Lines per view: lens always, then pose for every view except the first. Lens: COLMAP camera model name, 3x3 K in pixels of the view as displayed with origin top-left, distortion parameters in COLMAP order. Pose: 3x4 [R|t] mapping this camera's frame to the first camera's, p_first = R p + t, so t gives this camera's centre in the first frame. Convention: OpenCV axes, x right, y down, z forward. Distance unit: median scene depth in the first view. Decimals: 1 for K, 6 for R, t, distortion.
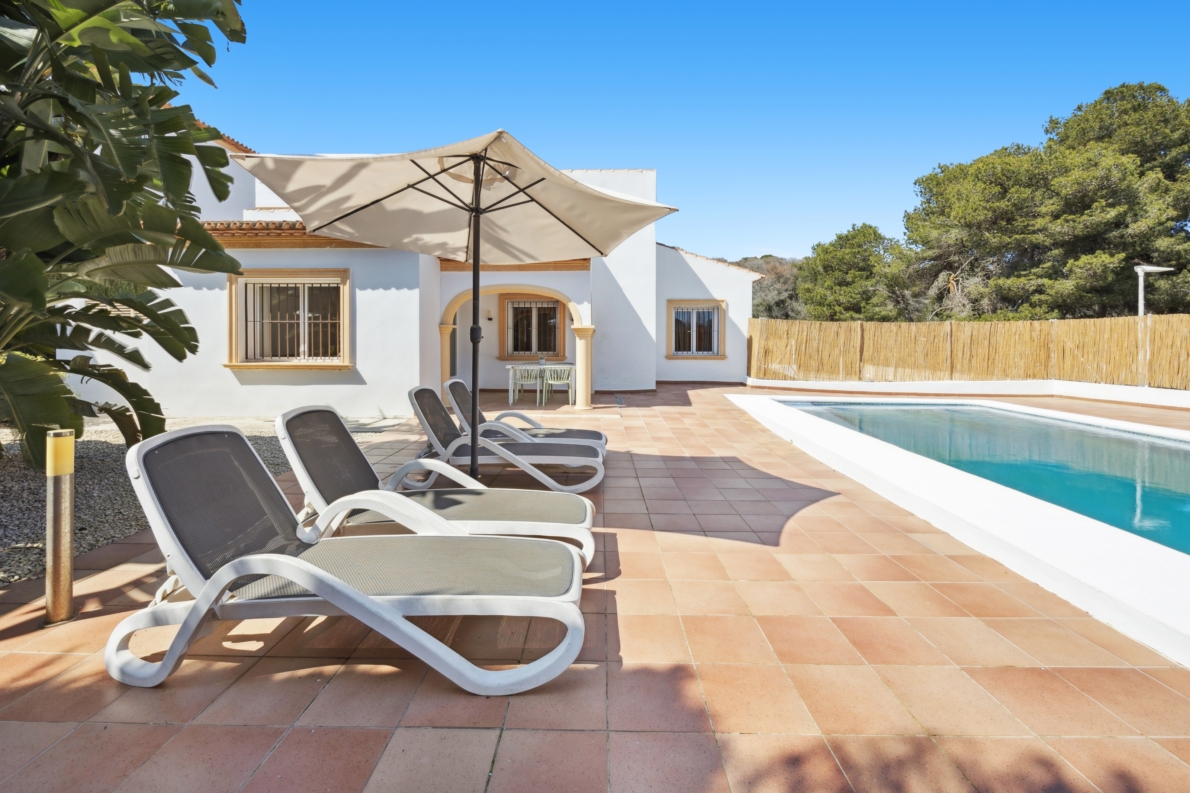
lens RADIAL K [[472.0, 0, 592.7], [0, 472.0, 348.6], [0, 0, 1]] dist [-0.005599, 0.000142]
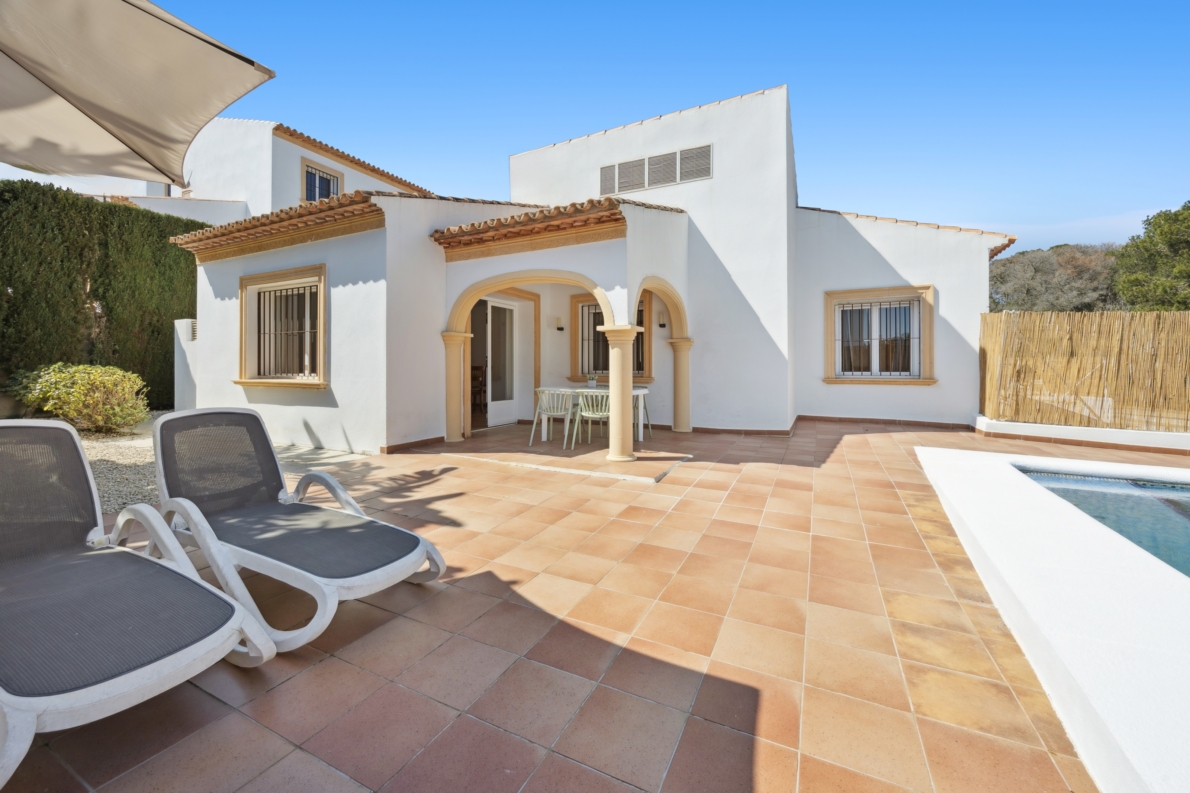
lens RADIAL K [[464.4, 0, 593.2], [0, 464.4, 364.7], [0, 0, 1]] dist [-0.002595, -0.000171]
pose [[0.903861, -0.003194, -0.427813, 0.216358], [-0.003831, 0.999872, -0.015559, 0.012408], [0.427808, 0.015702, 0.903733, 0.432016]]
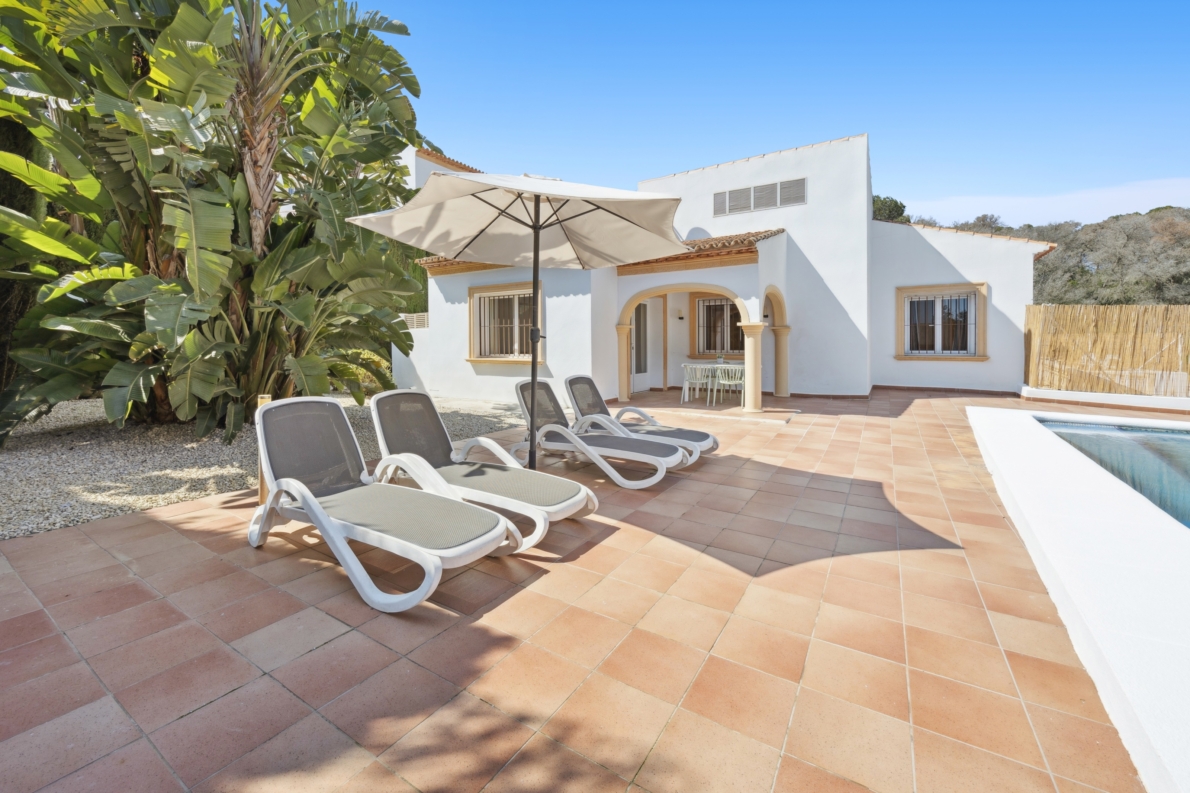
lens RADIAL K [[472.0, 0, 592.7], [0, 472.0, 348.6], [0, 0, 1]] dist [-0.005599, 0.000142]
pose [[0.856340, 0.001642, -0.516409, 0.195072], [0.000737, 0.999990, 0.004401, -0.001417], [0.516411, -0.004150, 0.856331, 0.034184]]
